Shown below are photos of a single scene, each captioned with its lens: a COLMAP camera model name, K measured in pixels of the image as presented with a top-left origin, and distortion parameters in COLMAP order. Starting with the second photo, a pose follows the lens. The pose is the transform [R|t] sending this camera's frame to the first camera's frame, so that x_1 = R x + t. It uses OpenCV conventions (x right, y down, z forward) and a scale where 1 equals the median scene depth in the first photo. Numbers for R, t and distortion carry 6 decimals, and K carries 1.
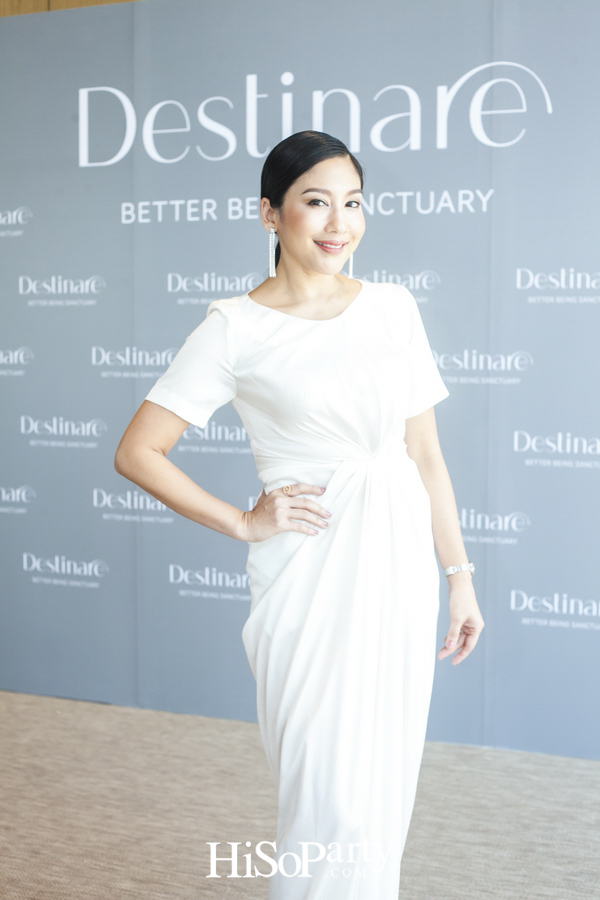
lens RADIAL K [[1346.3, 0, 306.0], [0, 1346.3, 453.1], [0, 0, 1]] dist [-0.117545, 0.000000]
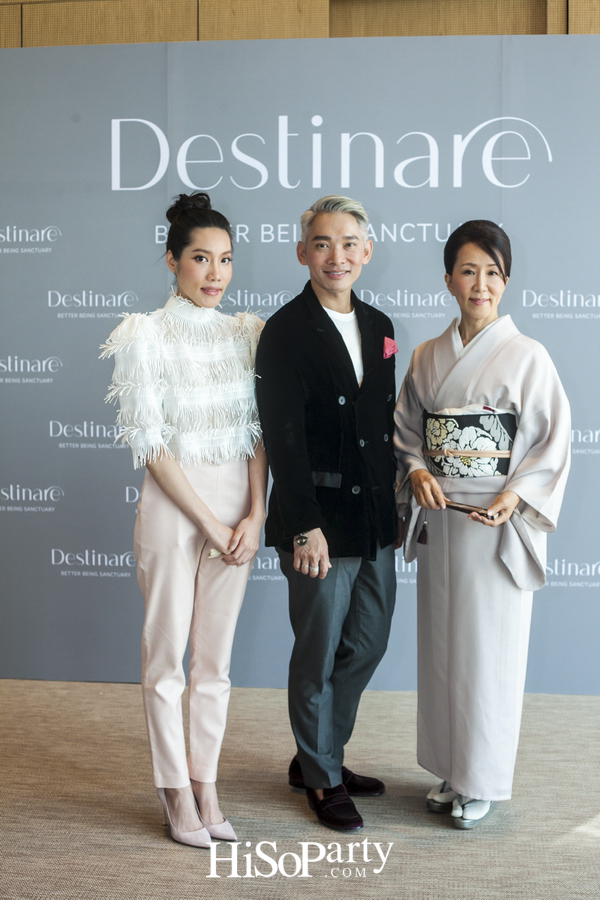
lens RADIAL K [[1346.3, 0, 307.8], [0, 1346.3, 445.4], [0, 0, 1]] dist [-0.117545, 0.000000]
pose [[0.962010, -0.022458, 0.272090, -0.343997], [0.025012, 0.999670, -0.005920, 0.004093], [-0.271867, 0.012501, 0.962254, -0.098435]]
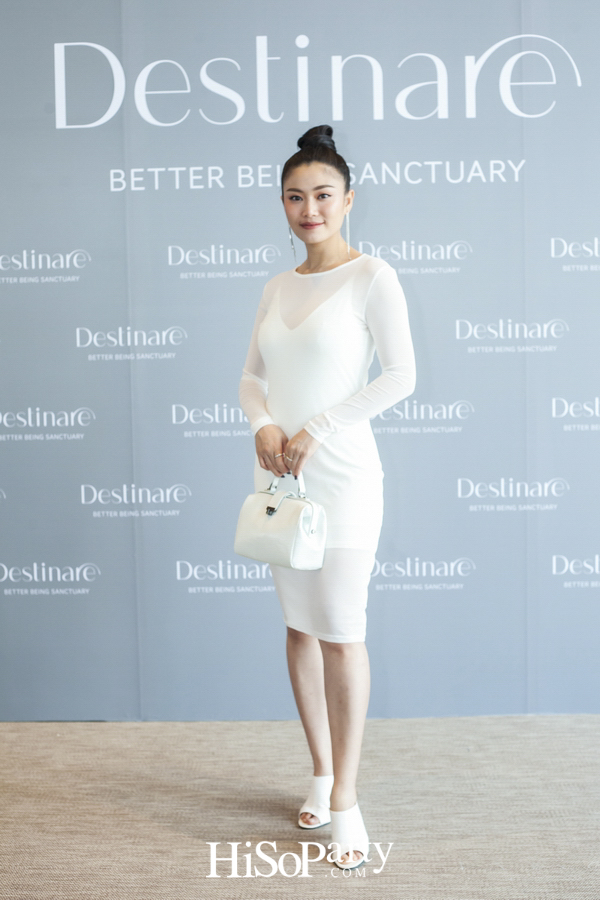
lens RADIAL K [[1416.9, 0, 307.4], [0, 1416.9, 448.2], [0, 0, 1]] dist [-0.115600, 0.000000]
pose [[0.939776, -0.047181, 0.338520, -0.370562], [0.053195, 0.998548, -0.008502, 0.020303], [-0.337627, 0.025998, 0.940921, 0.057625]]
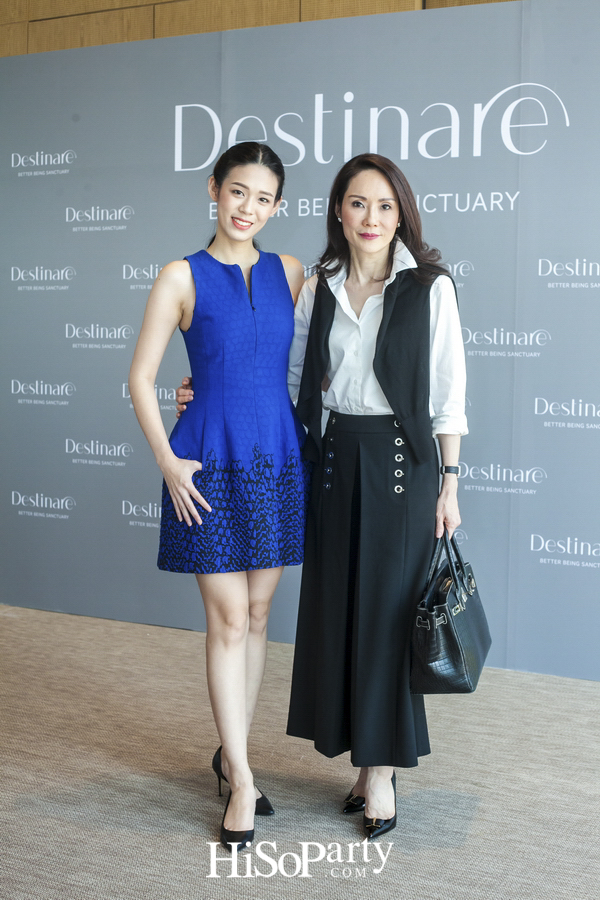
lens RADIAL K [[1346.3, 0, 296.4], [0, 1346.3, 451.9], [0, 0, 1]] dist [-0.117545, 0.000000]
pose [[0.995478, 0.018719, -0.093126, 0.056314], [-0.019211, 0.999806, -0.004393, 0.039215], [0.093026, 0.006162, 0.995645, -0.178886]]
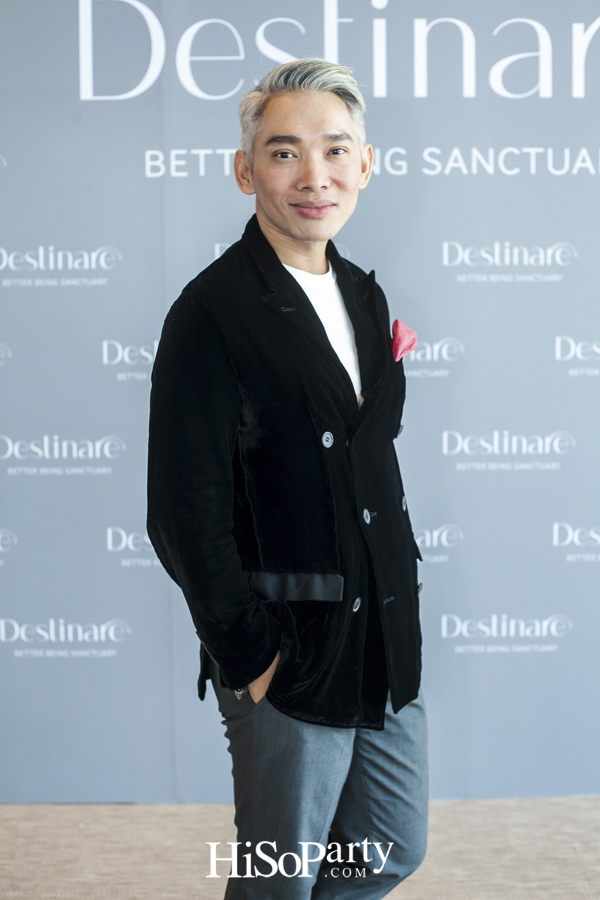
lens RADIAL K [[1346.3, 0, 304.4], [0, 1346.3, 448.8], [0, 0, 1]] dist [-0.117545, 0.000000]
pose [[0.925401, -0.050908, 0.375555, -0.372767], [0.045203, 0.998690, 0.023992, -0.034253], [-0.376284, -0.005225, 0.926490, 0.282166]]
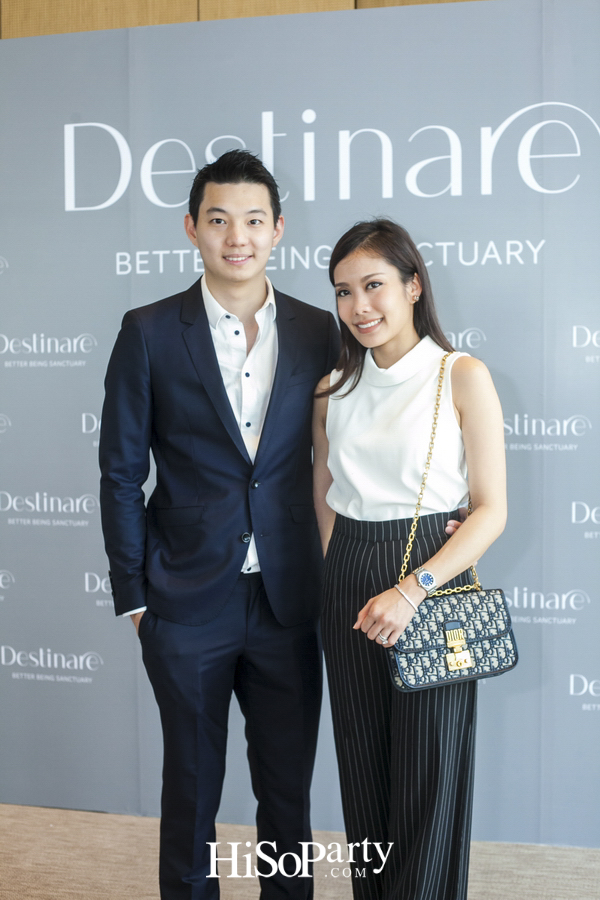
lens RADIAL K [[1346.3, 0, 305.7], [0, 1346.3, 440.8], [0, 0, 1]] dist [-0.117545, 0.000000]
pose [[0.991453, -0.018343, 0.129165, -0.139363], [0.022513, 0.999269, -0.030898, -0.032733], [-0.128504, 0.033541, 0.991142, 0.108243]]
